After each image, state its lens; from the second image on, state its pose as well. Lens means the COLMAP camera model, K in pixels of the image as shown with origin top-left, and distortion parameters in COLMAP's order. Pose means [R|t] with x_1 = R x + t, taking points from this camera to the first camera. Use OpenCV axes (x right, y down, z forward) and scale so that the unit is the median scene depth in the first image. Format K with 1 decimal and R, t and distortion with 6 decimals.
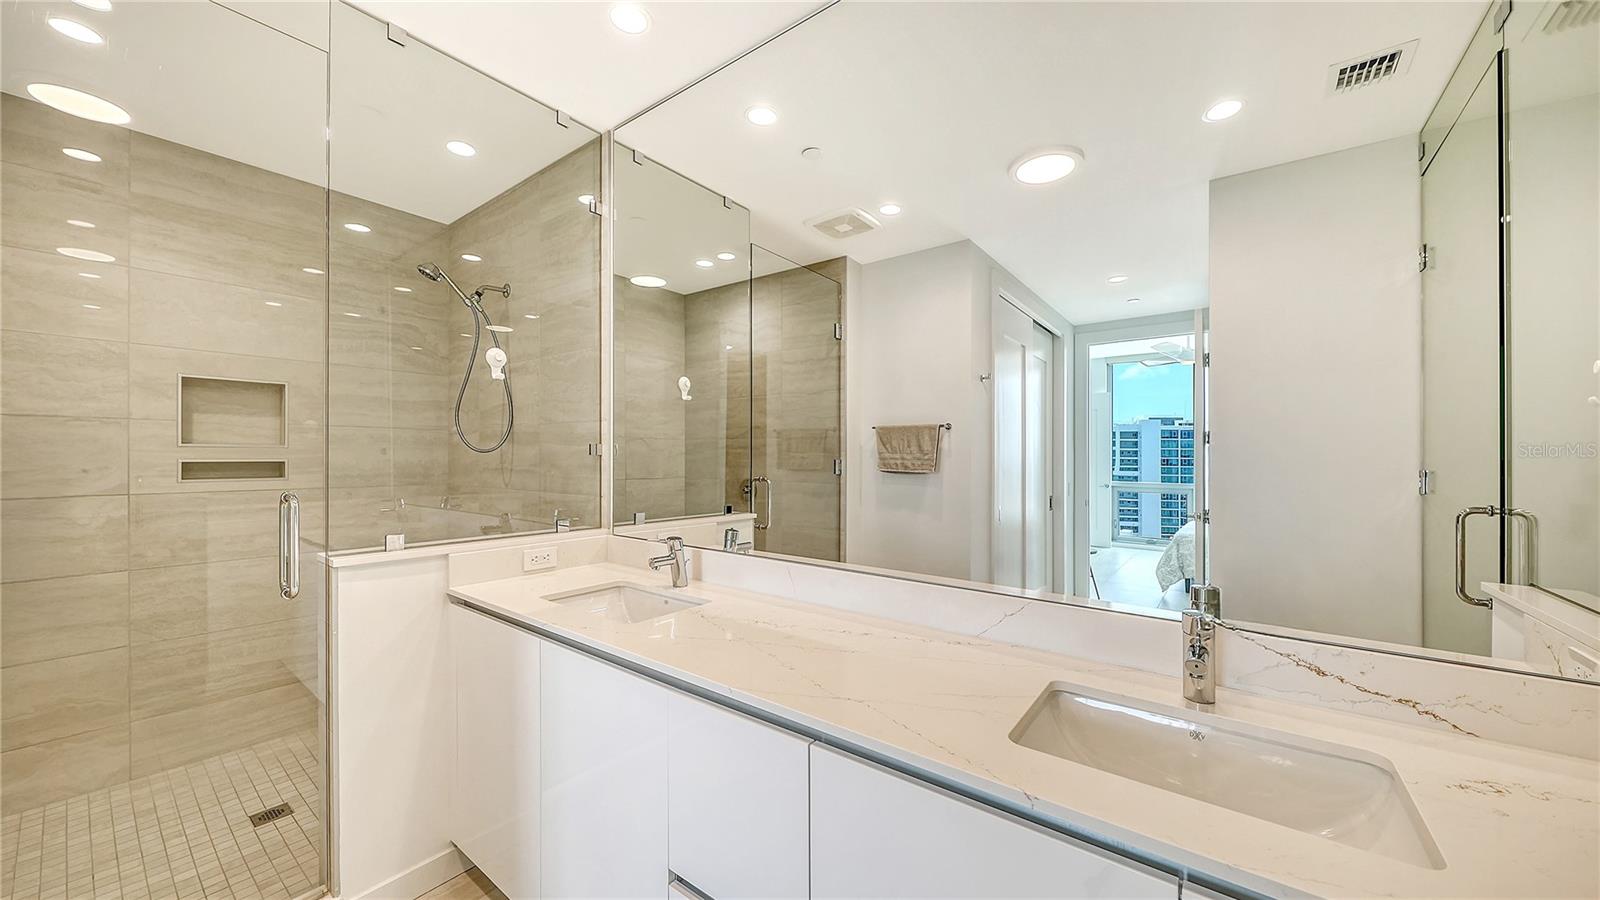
lens RADIAL K [[560.1, 0, 802.7], [0, 560.1, 450.0], [0, 0, 1]] dist [-0.008020, -0.000368]
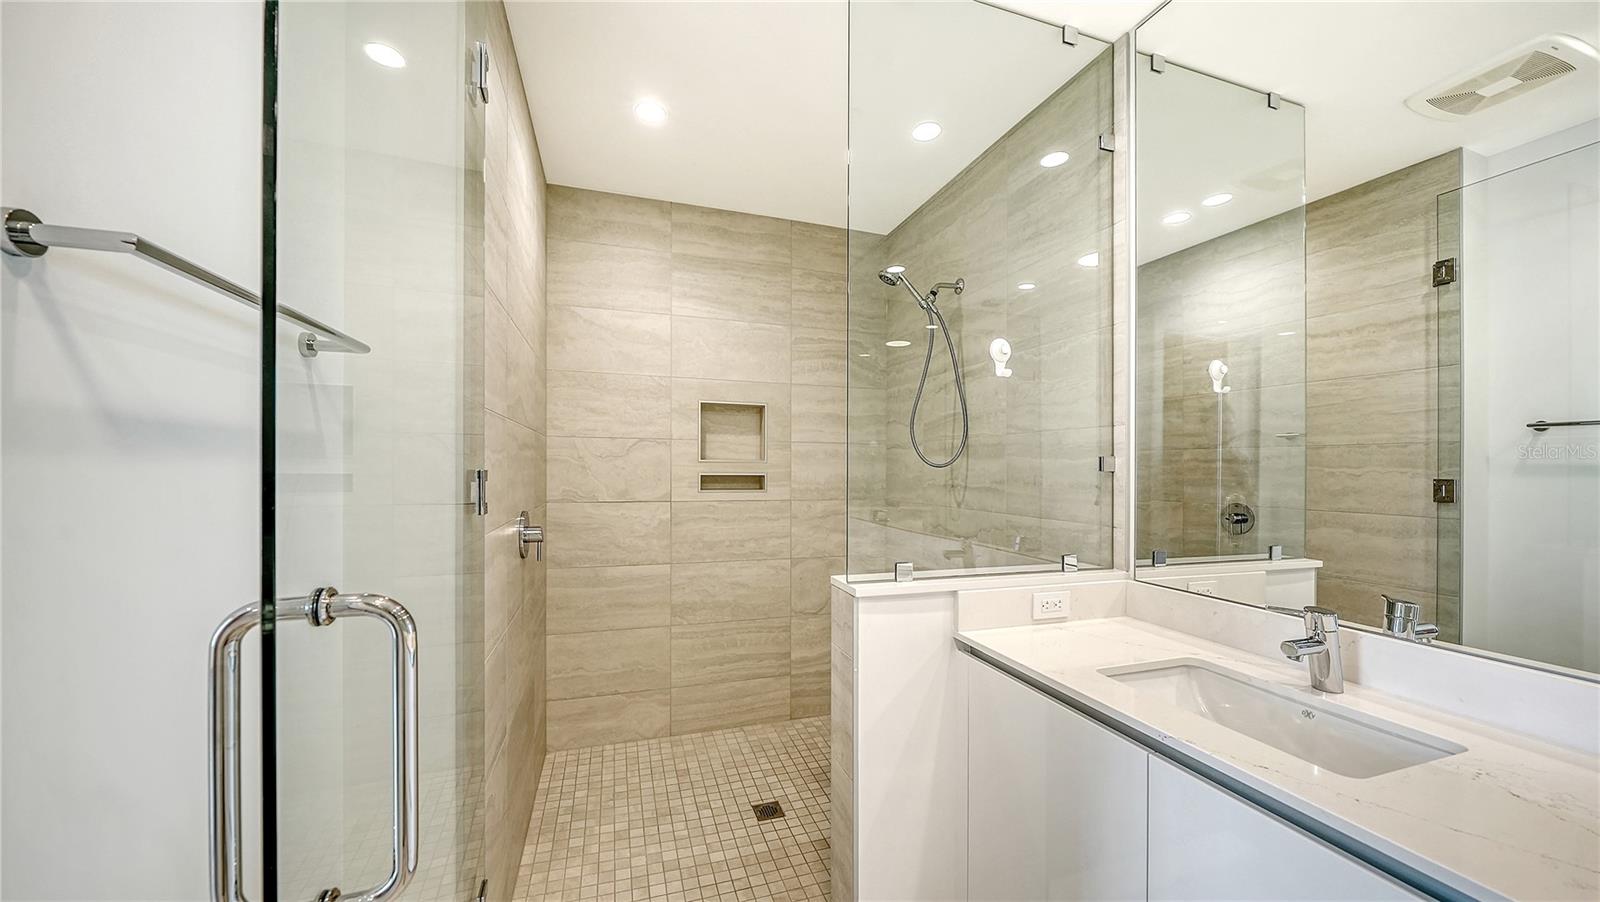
lens RADIAL K [[561.4, 0, 798.0], [0, 561.4, 459.7], [0, 0, 1]] dist [-0.007622, -0.000546]
pose [[0.820018, -0.005924, -0.572307, -0.258560], [0.001918, 0.999969, -0.007603, -0.001604], [0.572335, 0.005137, 0.820004, 0.133764]]
